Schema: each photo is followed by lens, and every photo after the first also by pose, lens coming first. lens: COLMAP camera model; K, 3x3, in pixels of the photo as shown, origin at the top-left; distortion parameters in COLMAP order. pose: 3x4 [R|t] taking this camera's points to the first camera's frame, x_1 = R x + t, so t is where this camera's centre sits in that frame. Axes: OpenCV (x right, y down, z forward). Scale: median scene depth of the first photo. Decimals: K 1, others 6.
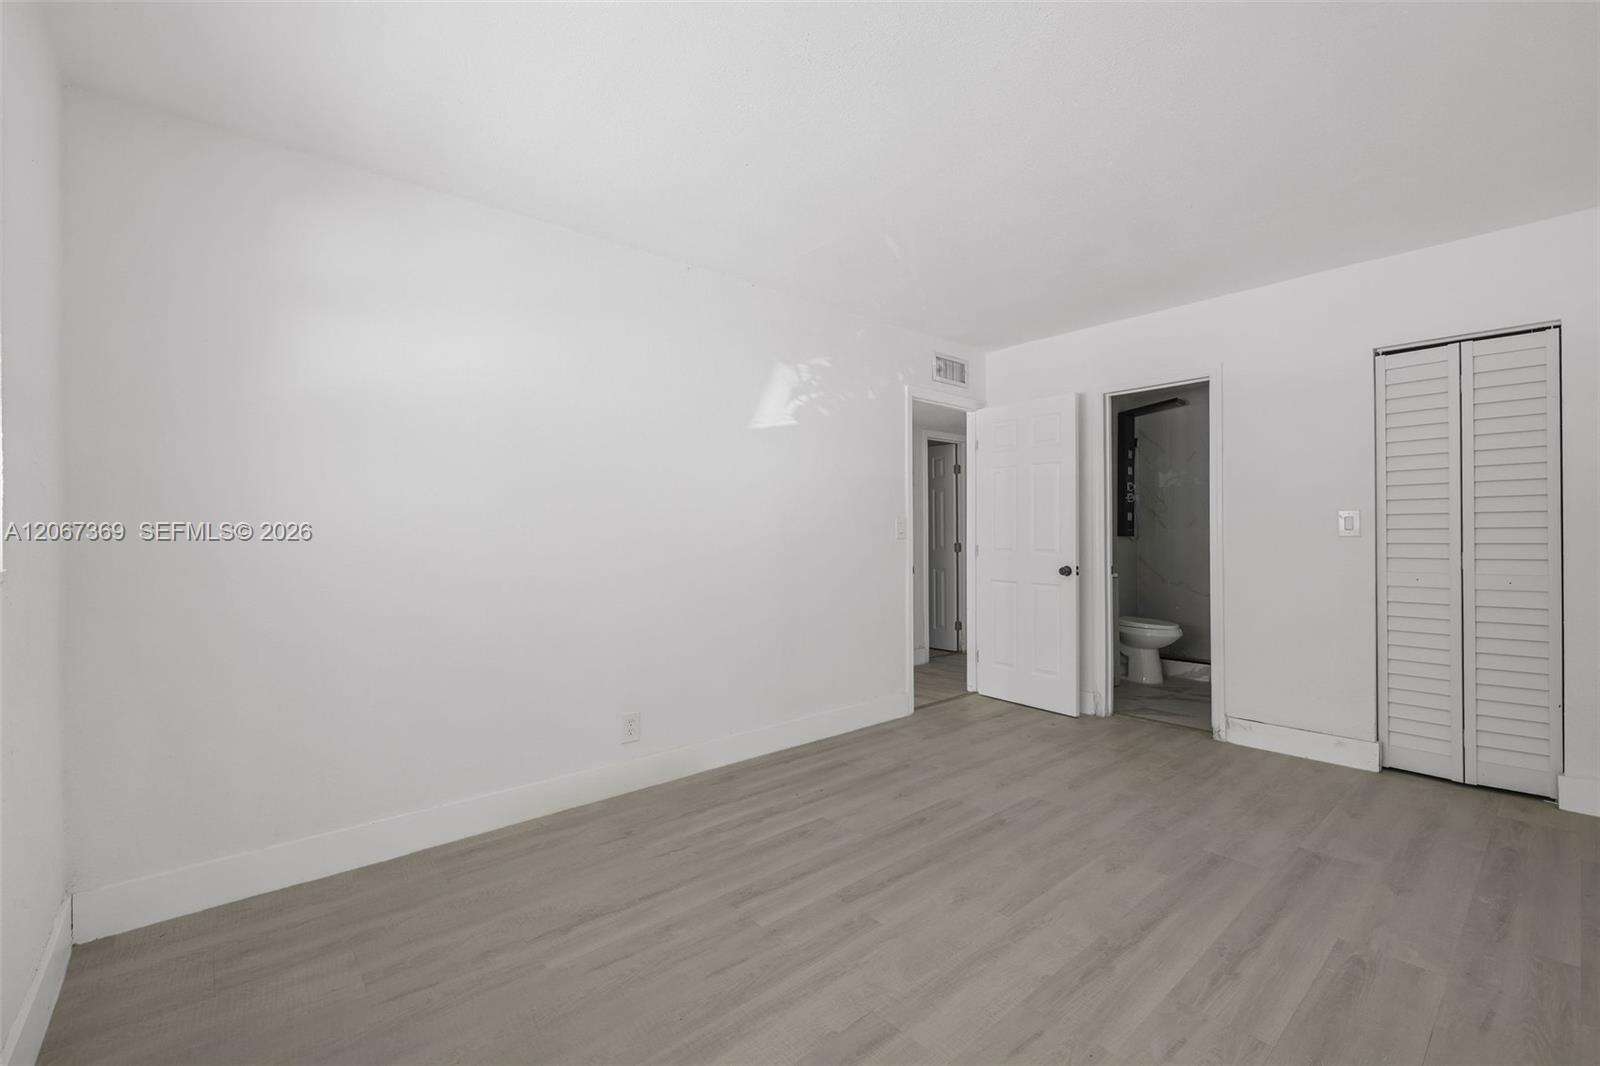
lens RADIAL K [[693.7, 0, 789.1], [0, 693.7, 532.6], [0, 0, 1]] dist [-0.000257, 0.000064]
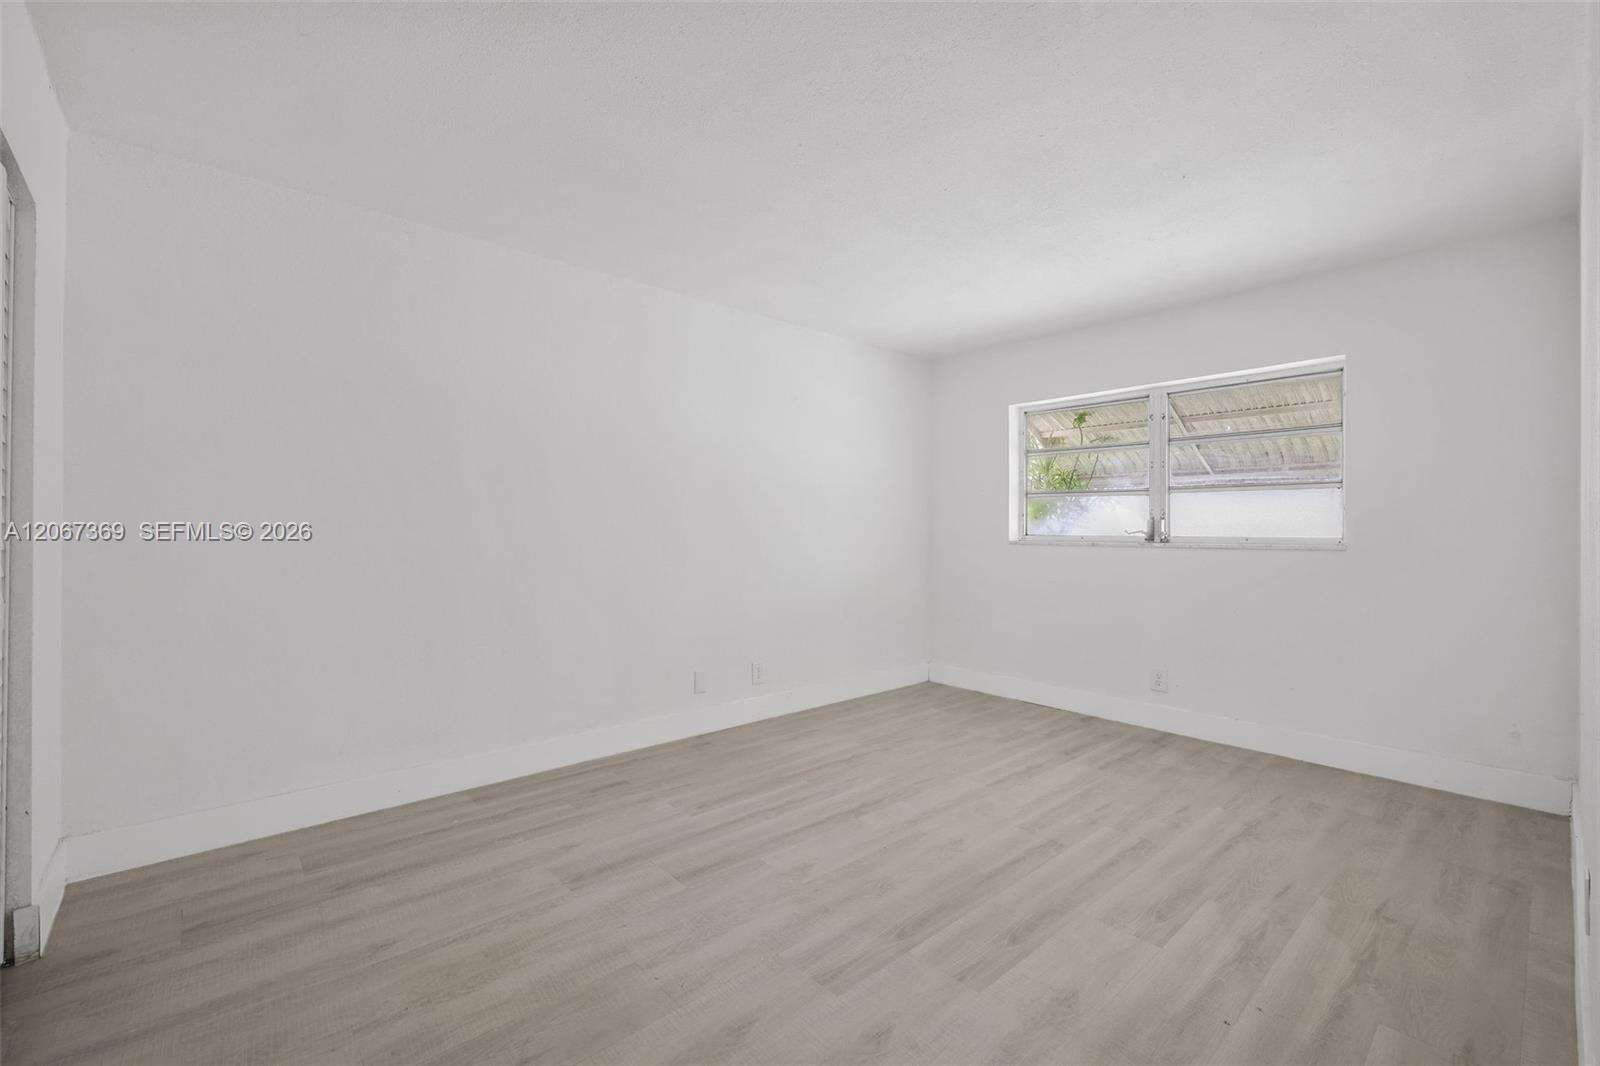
lens RADIAL K [[667.8, 0, 801.9], [0, 667.8, 537.4], [0, 0, 1]] dist [-0.000724, -0.000156]
pose [[-0.999708, 0.001583, -0.024127, 0.441371], [0.001378, 0.999963, 0.008494, 0.002658], [0.024139, 0.008458, -0.999673, 1.744052]]
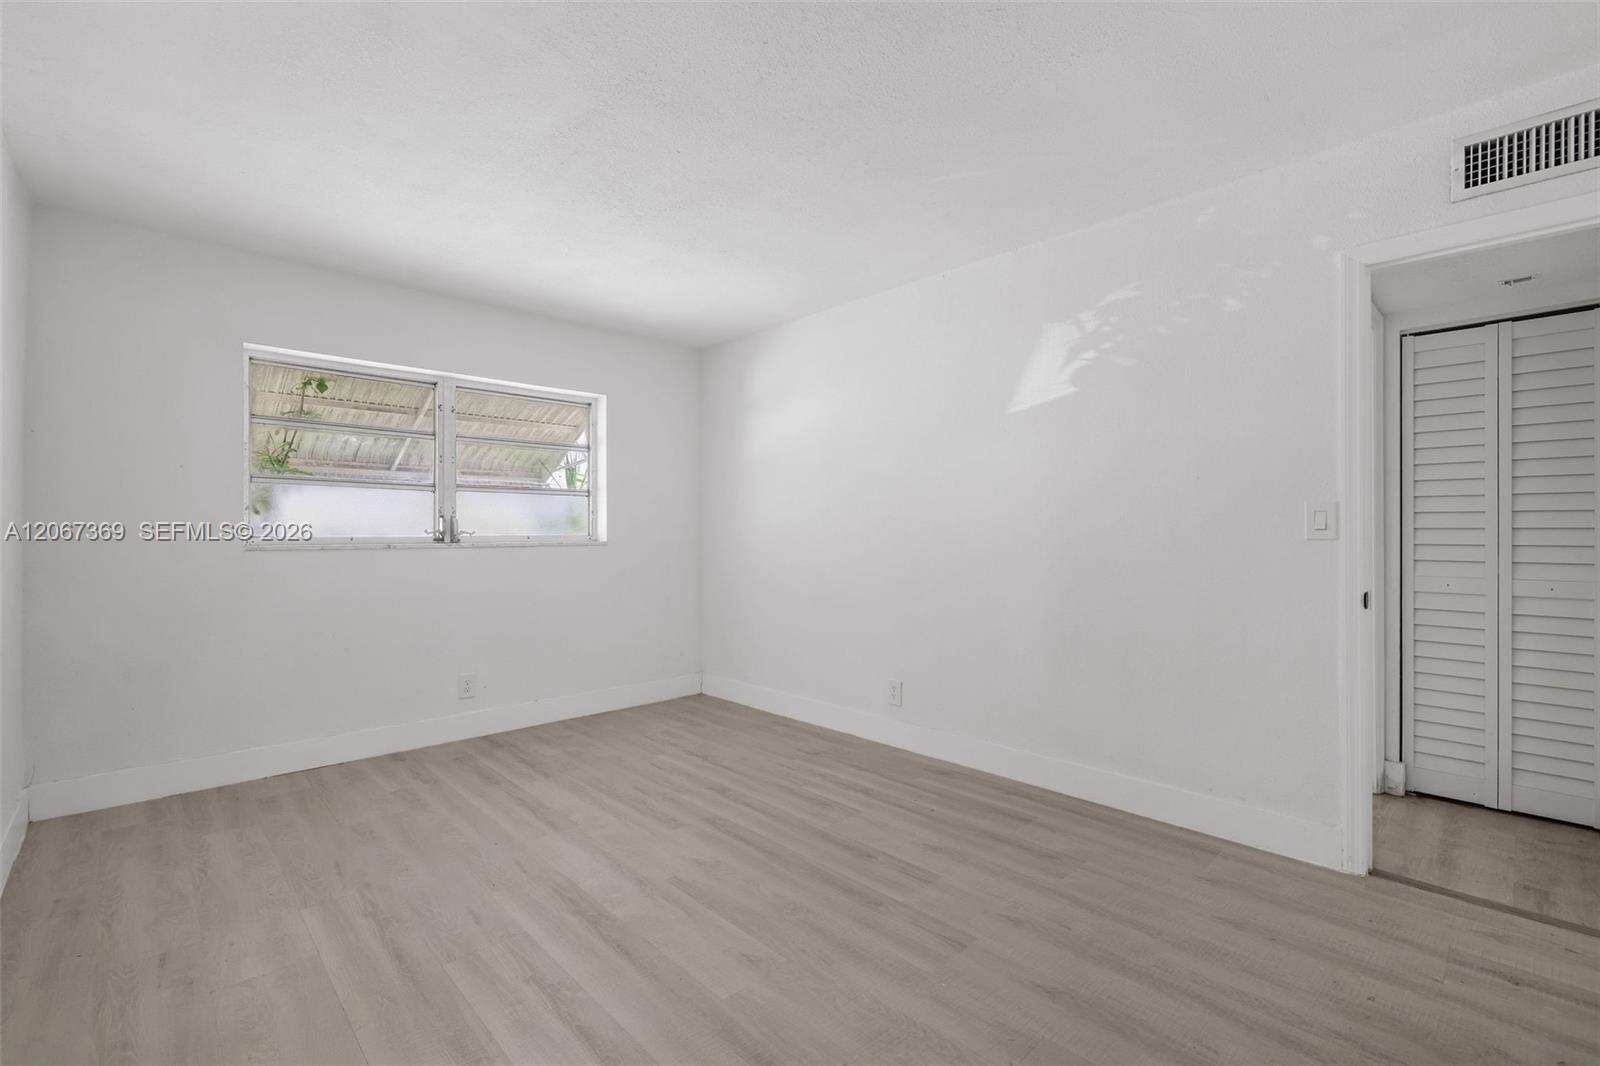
lens RADIAL K [[693.7, 0, 789.1], [0, 693.7, 532.6], [0, 0, 1]] dist [-0.000257, 0.000064]
pose [[0.041048, 0.007232, -0.999131, 1.114019], [0.002236, 0.999971, 0.007330, -0.002952], [0.999155, -0.002534, 0.041031, 0.905650]]
